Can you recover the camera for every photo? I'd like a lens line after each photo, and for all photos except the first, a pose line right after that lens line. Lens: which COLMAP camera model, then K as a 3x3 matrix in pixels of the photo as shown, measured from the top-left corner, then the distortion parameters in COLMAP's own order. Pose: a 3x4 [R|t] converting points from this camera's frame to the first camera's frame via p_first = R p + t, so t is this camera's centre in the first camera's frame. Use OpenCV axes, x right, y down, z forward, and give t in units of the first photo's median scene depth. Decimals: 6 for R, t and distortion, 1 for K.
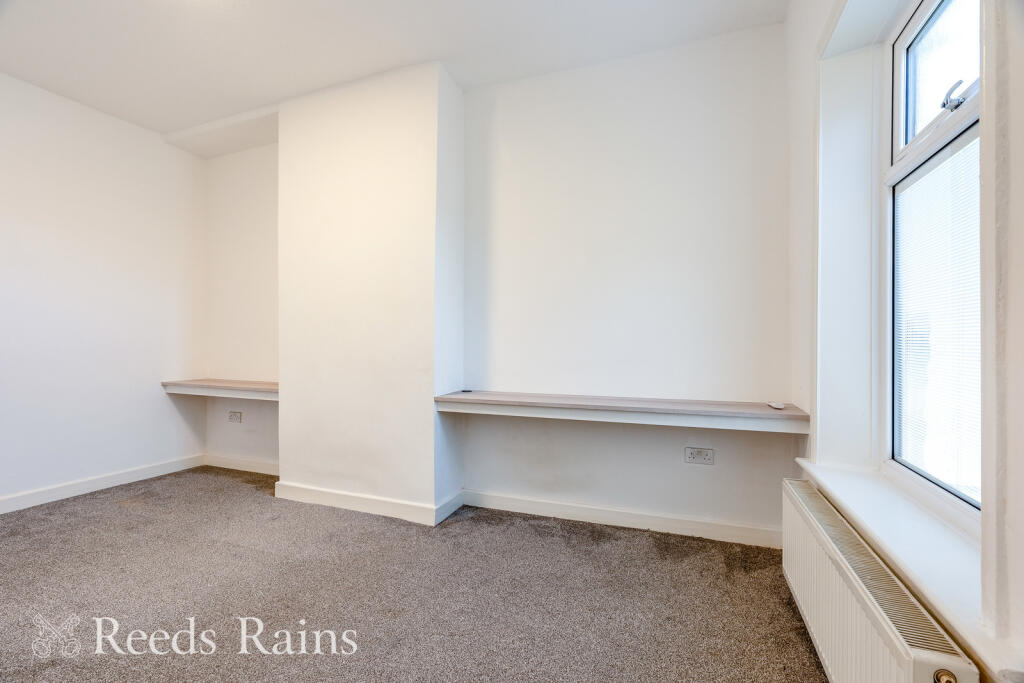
lens RADIAL K [[482.3, 0, 505.7], [0, 482.3, 341.2], [0, 0, 1]] dist [0.013323, 0.001490]
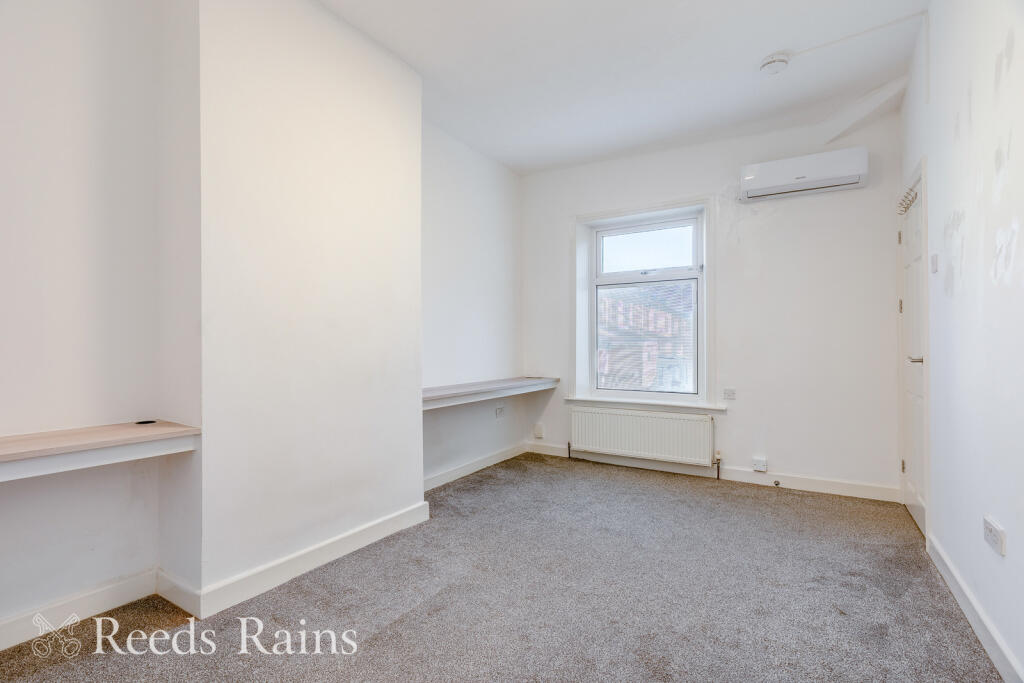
lens RADIAL K [[482.3, 0, 504.0], [0, 482.3, 342.5], [0, 0, 1]] dist [0.013323, 0.001490]
pose [[0.184739, 0.001995, 0.982786, -1.094454], [0.018728, 0.999809, -0.005550, 0.006068], [-0.982609, 0.019431, 0.184666, 0.603469]]
